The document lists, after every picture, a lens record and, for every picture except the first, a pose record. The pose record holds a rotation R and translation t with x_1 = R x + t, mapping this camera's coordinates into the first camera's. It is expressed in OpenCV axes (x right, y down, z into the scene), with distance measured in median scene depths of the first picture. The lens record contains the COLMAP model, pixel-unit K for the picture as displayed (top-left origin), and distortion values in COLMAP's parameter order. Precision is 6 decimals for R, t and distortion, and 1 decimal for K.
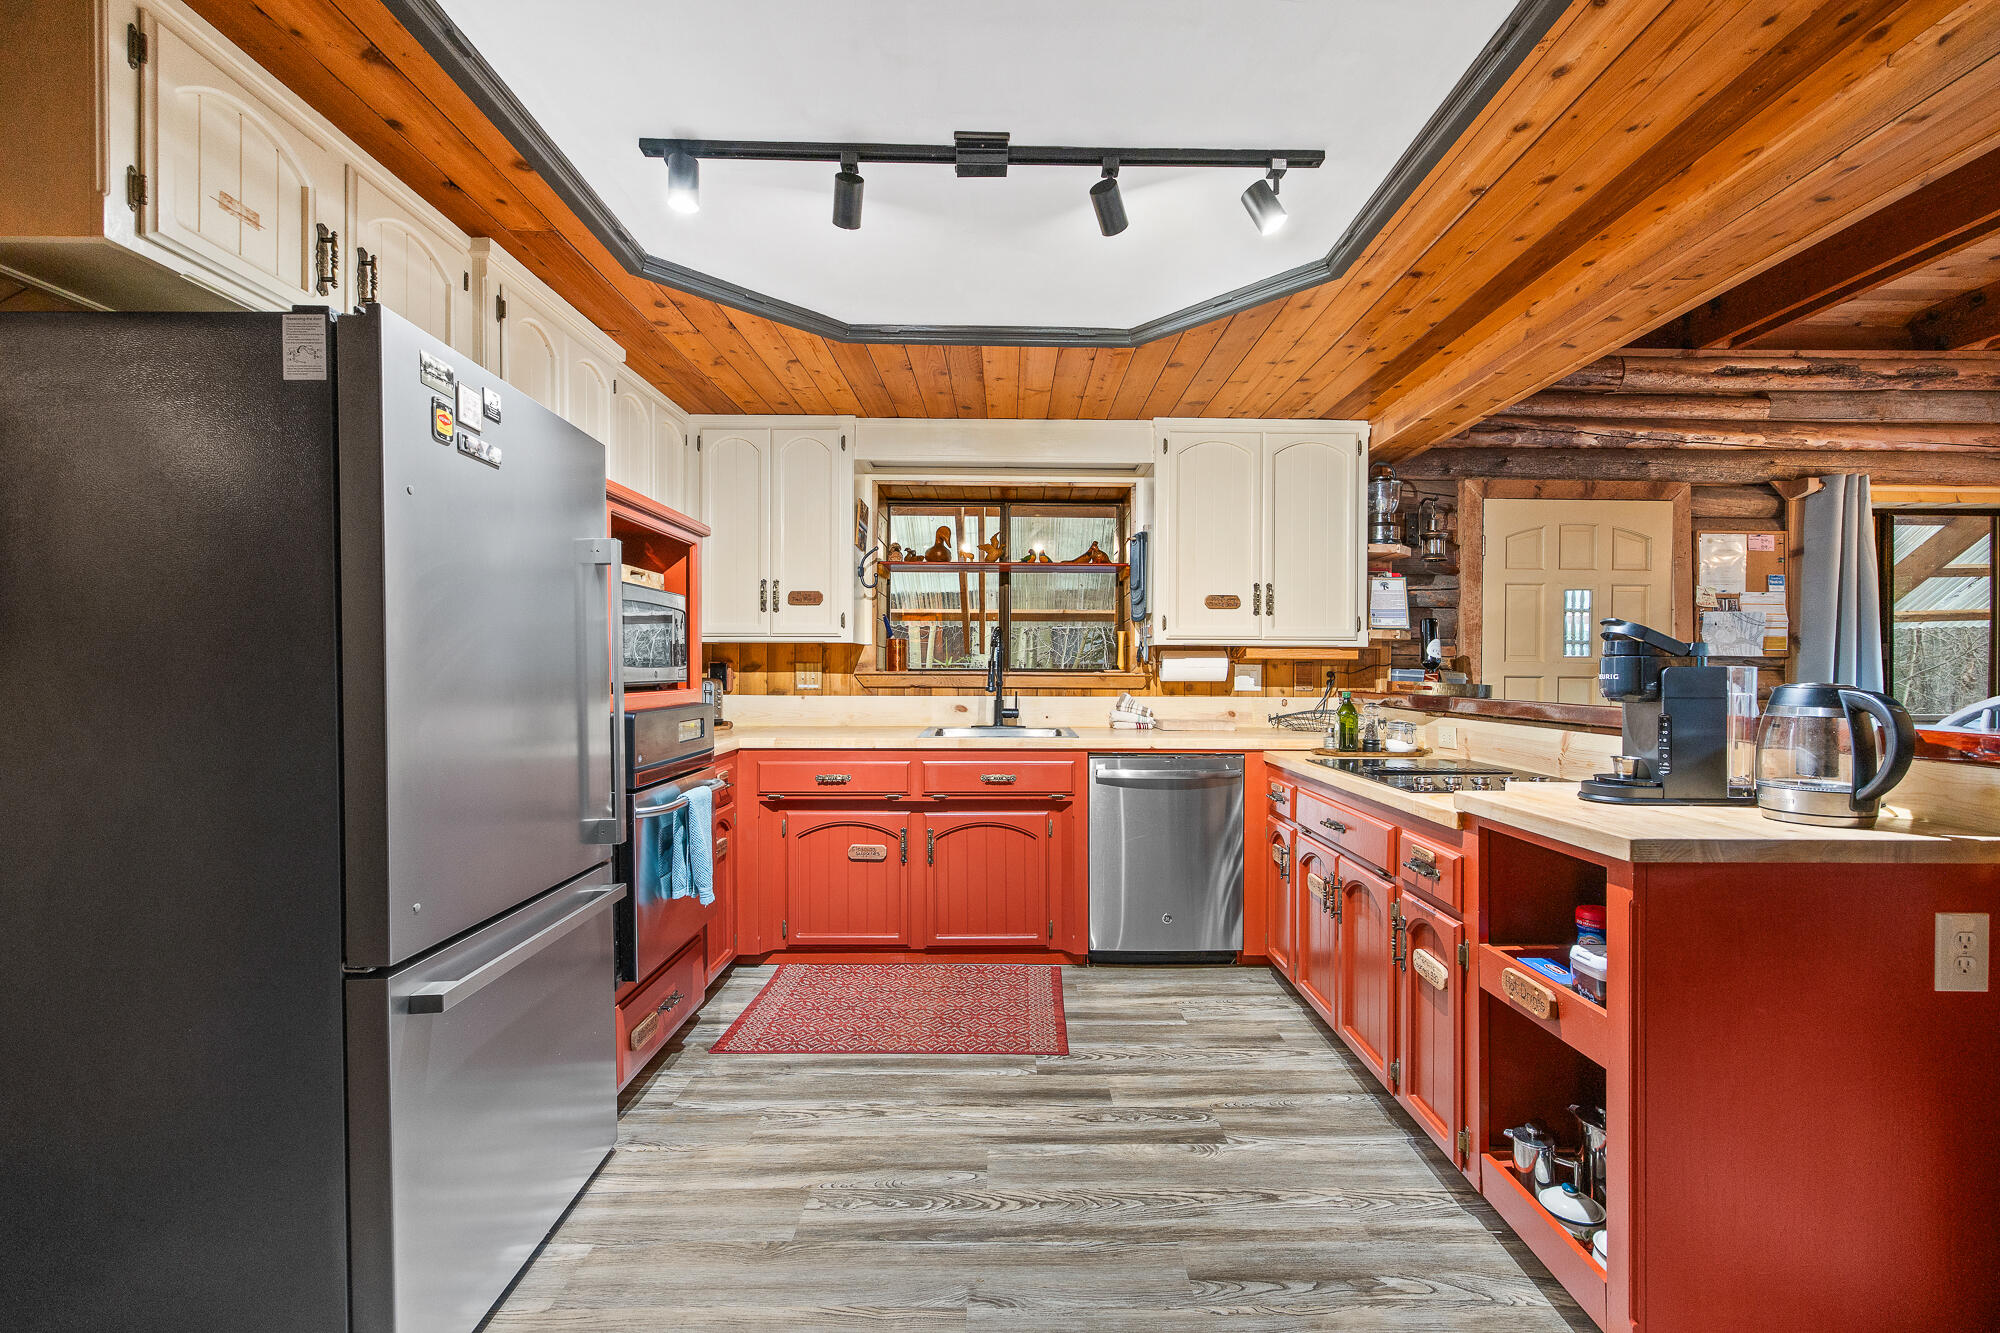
lens RADIAL K [[840.3, 0, 1006.0], [0, 840.3, 672.0], [0, 0, 1]] dist [-0.003779, 0.000363]
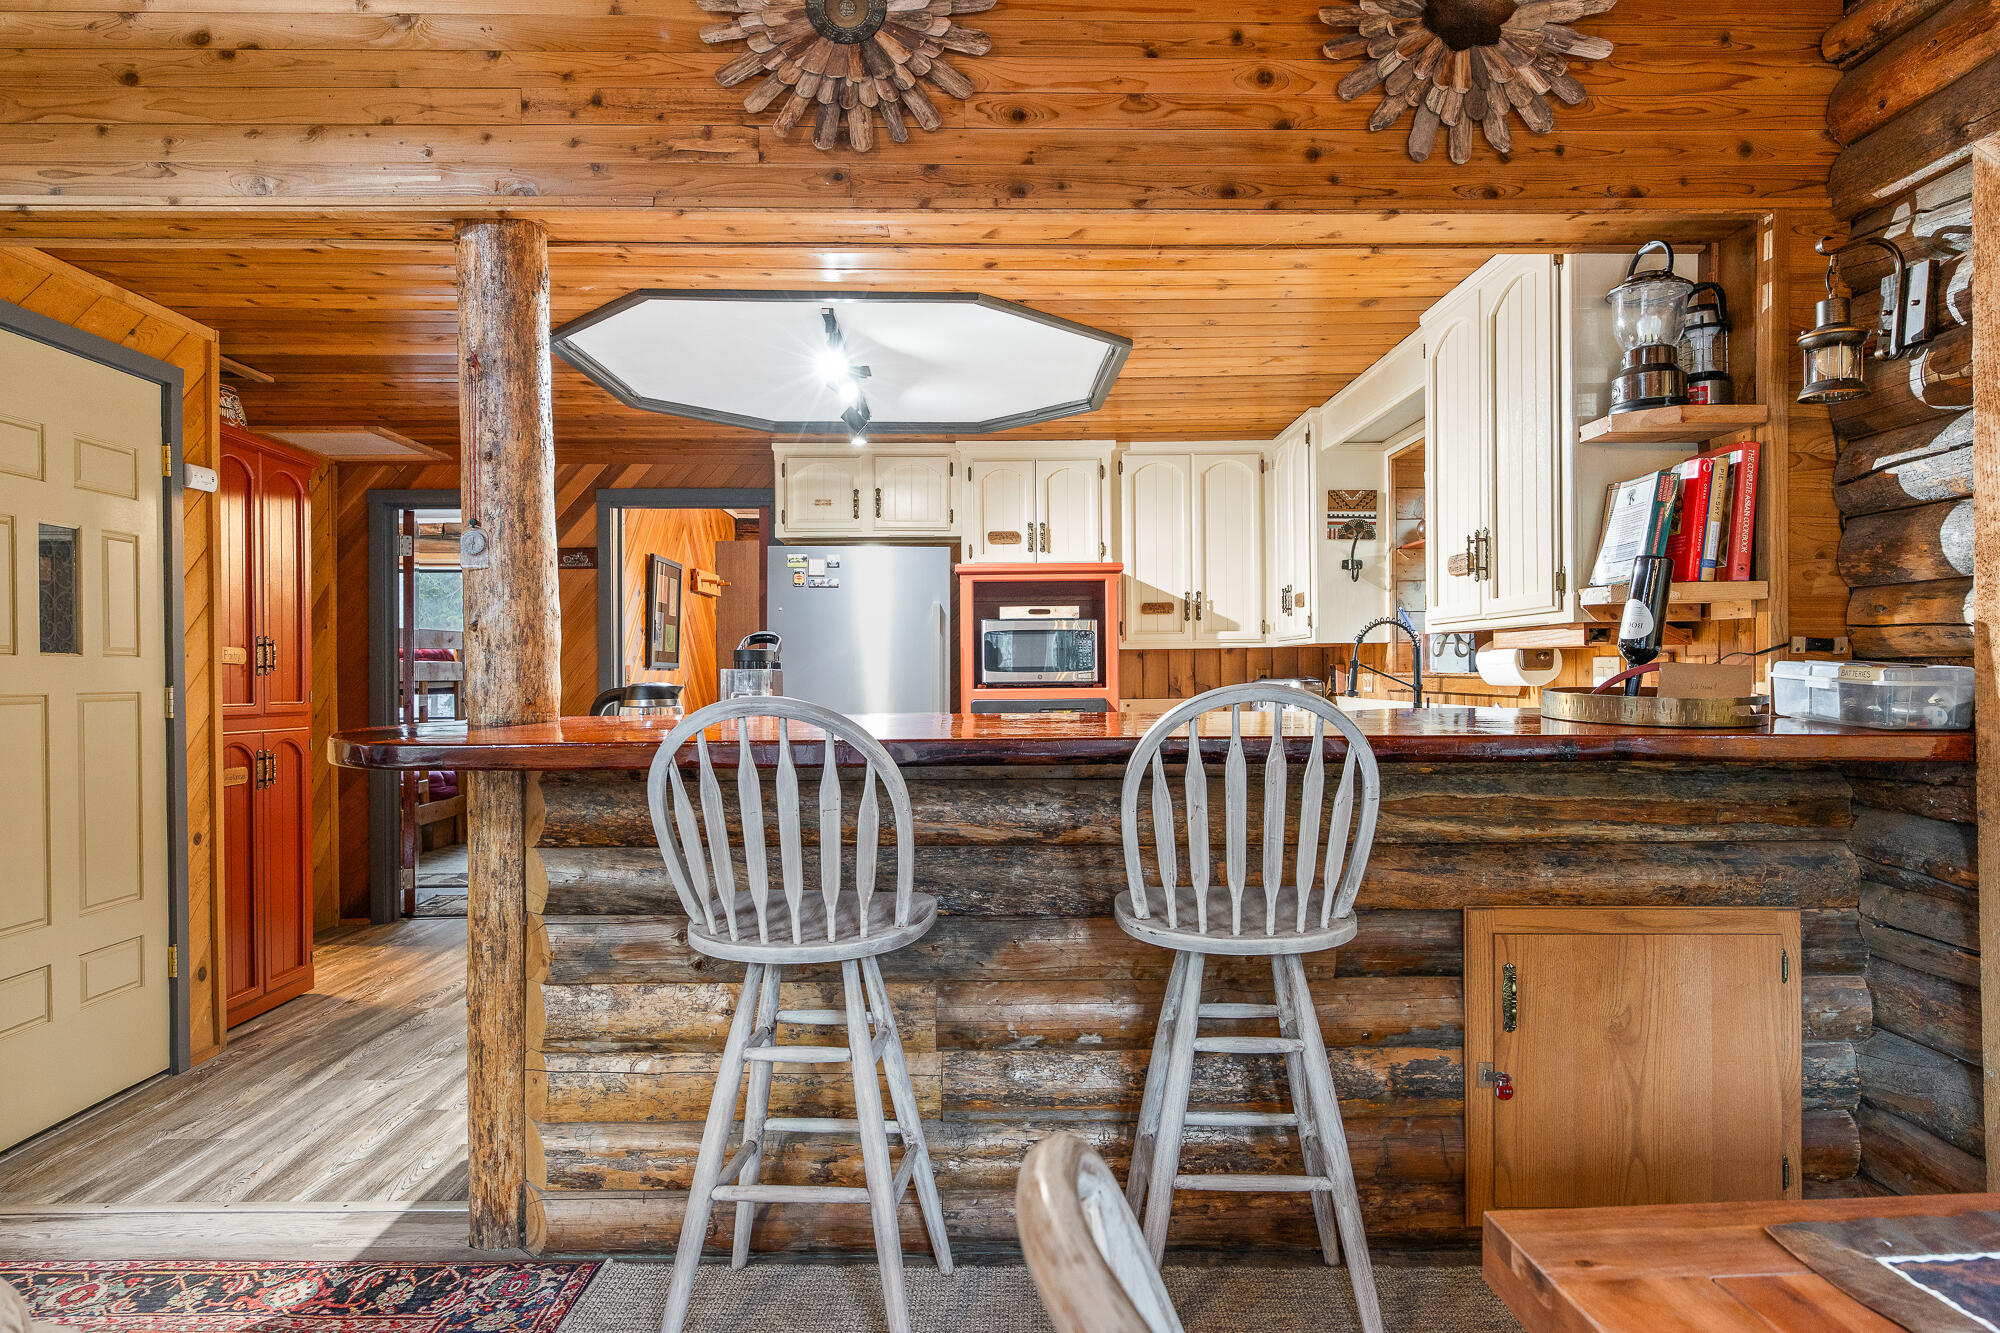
lens RADIAL K [[1209.0, 0, 998.9], [0, 1209.0, 672.6], [0, 0, 1]] dist [0.005302, -0.003654]
pose [[0.000870, -0.004976, -0.999987, 1.118786], [0.004127, 0.999979, -0.004973, 0.003864], [0.999991, -0.004123, 0.000890, 0.594312]]
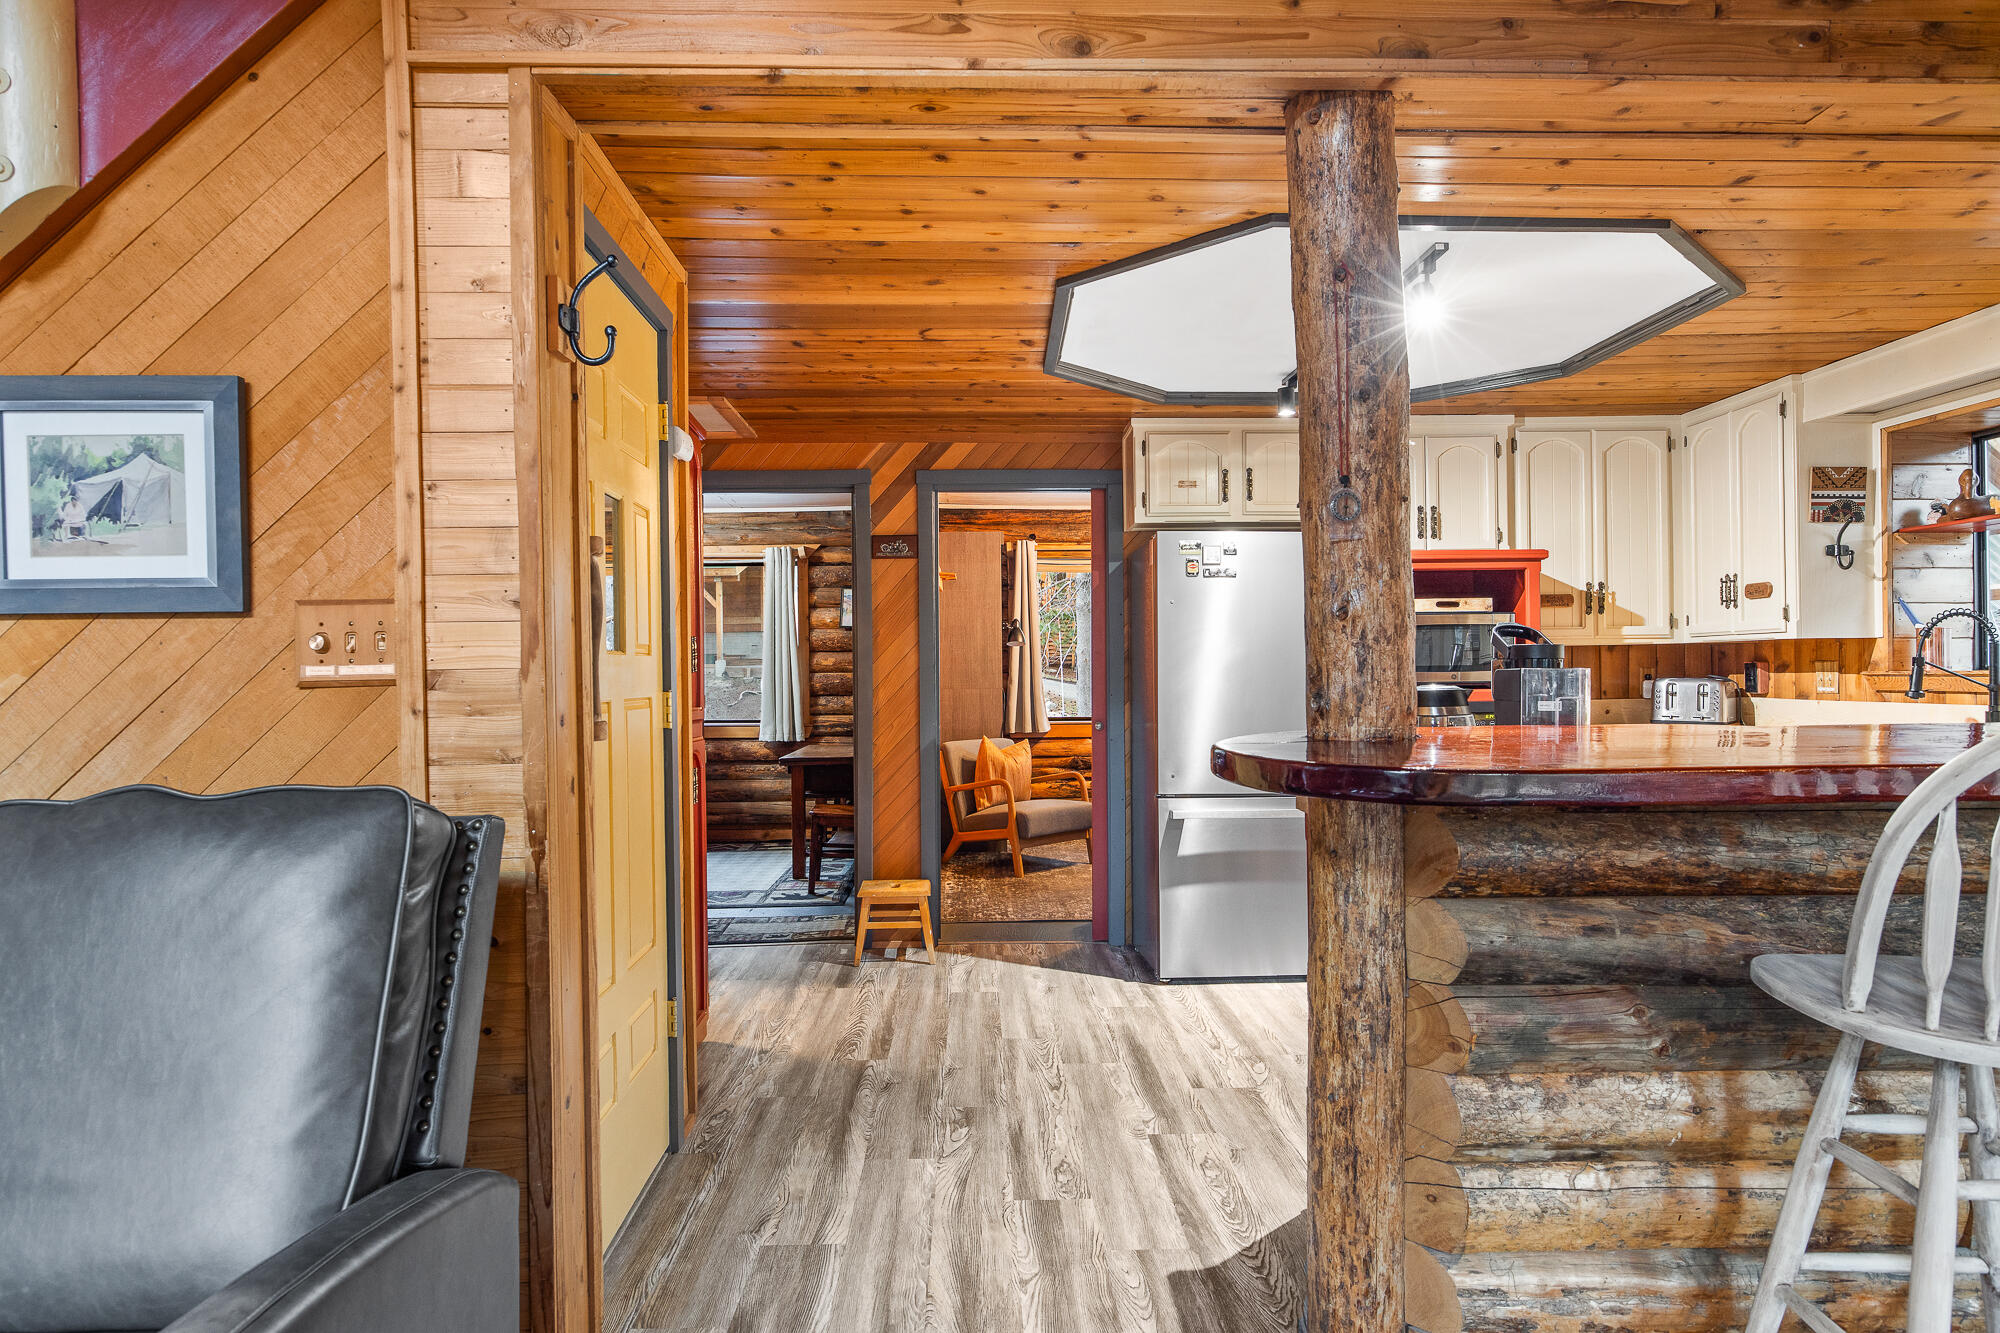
lens RADIAL K [[1209.0, 0, 1003.9], [0, 1209.0, 672.0], [0, 0, 1]] dist [0.005302, -0.003654]
pose [[0.016248, -0.005217, -0.999854, 0.970683], [0.006477, 0.999966, -0.005112, 0.000569], [0.999847, -0.006393, 0.016281, 0.158676]]
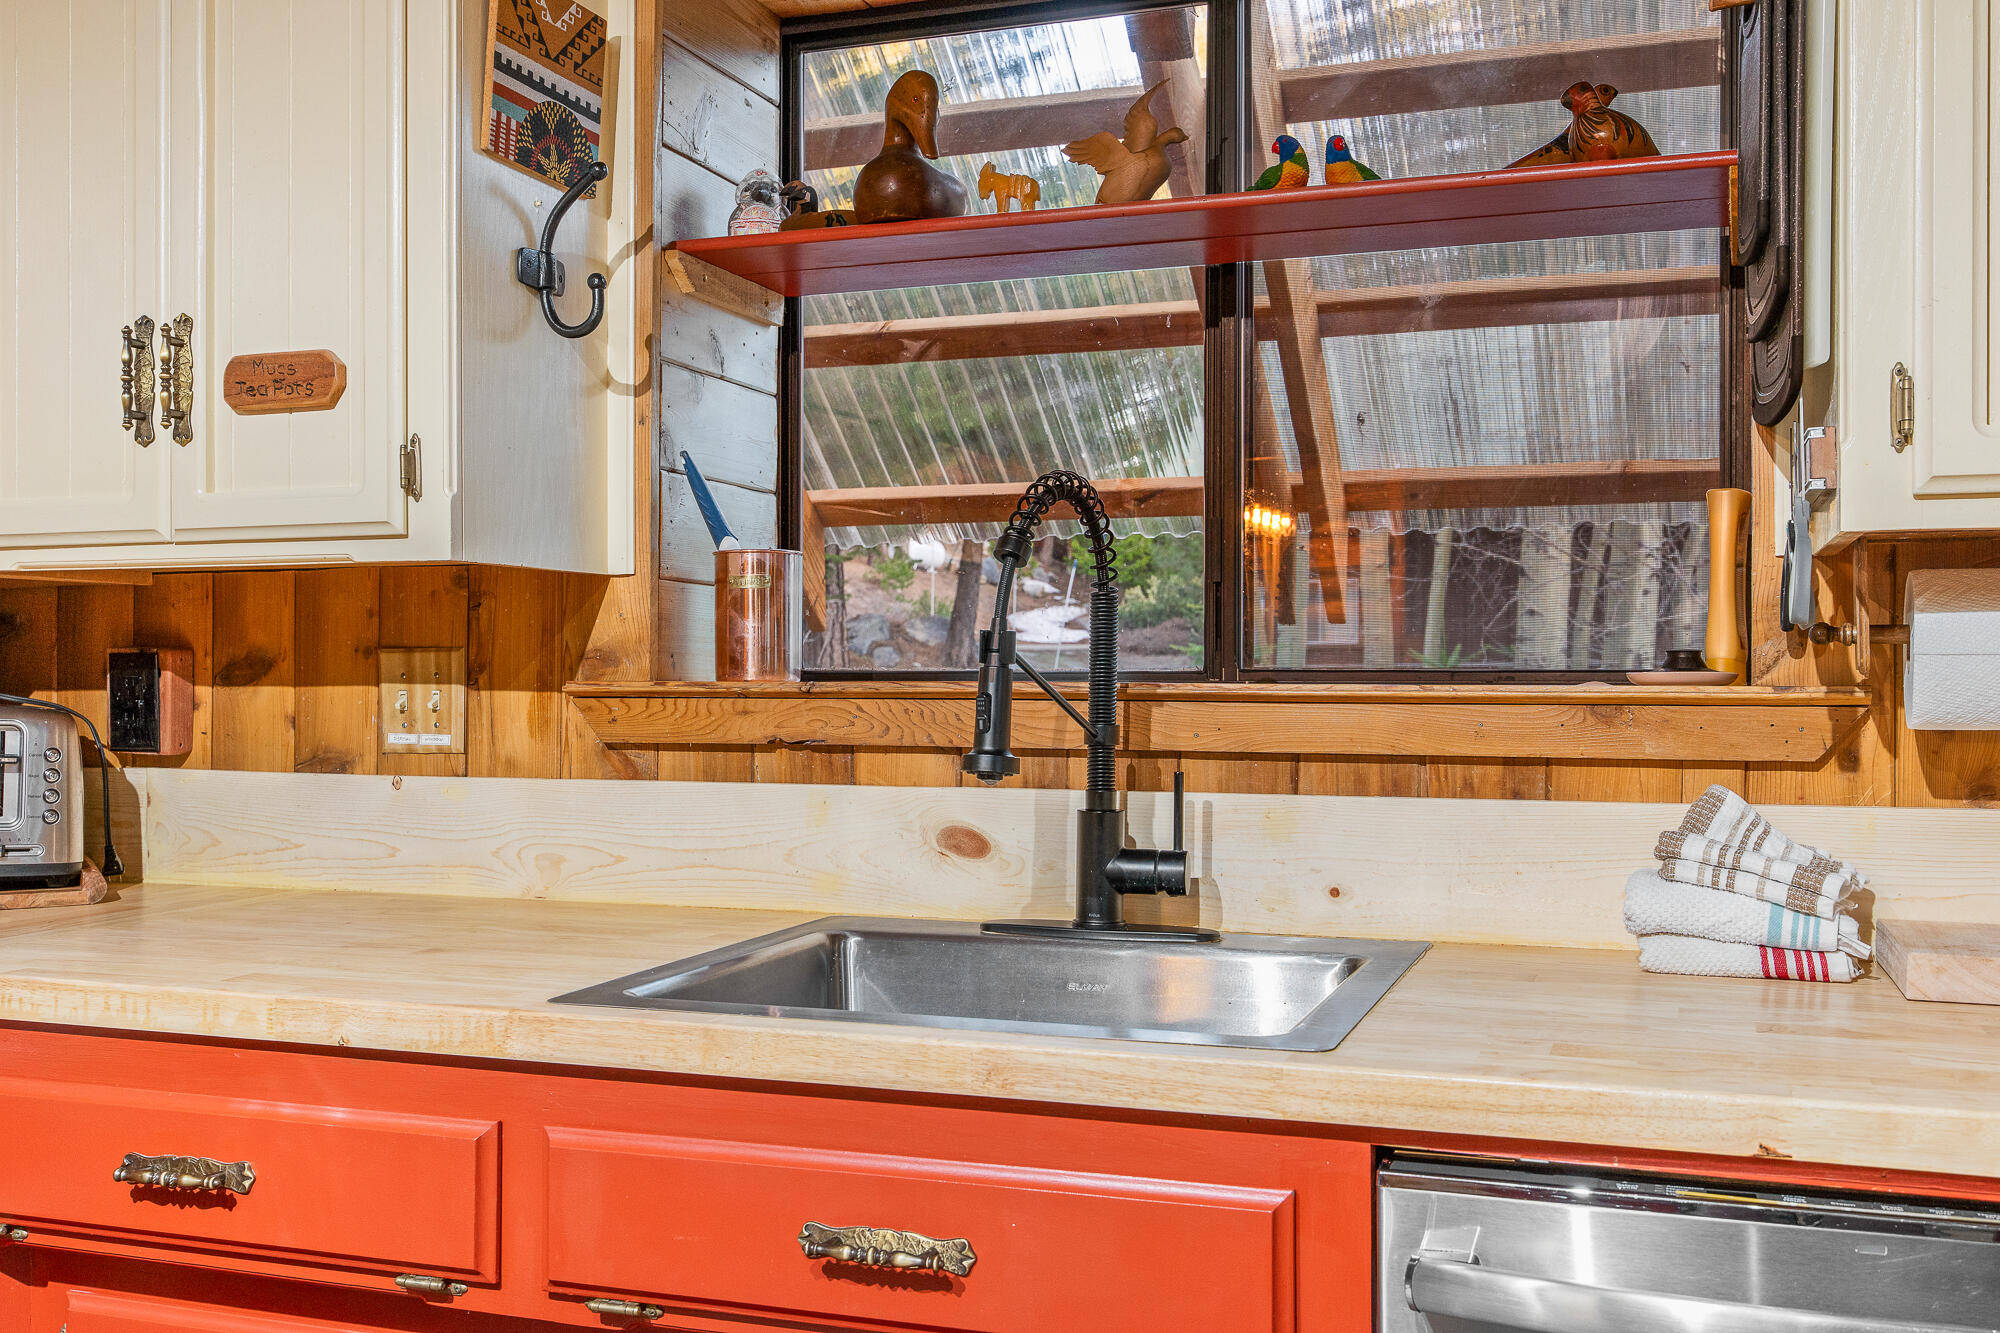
lens RADIAL K [[1920.2, 0, 1013.3], [0, 1920.2, 669.8], [0, 0, 1]] dist [0.004132, 0.000000]
pose [[0.938051, -0.004727, -0.346464, 0.142722], [0.001250, 0.999947, -0.010261, 0.001684], [0.346494, 0.009192, 0.938007, 0.511359]]
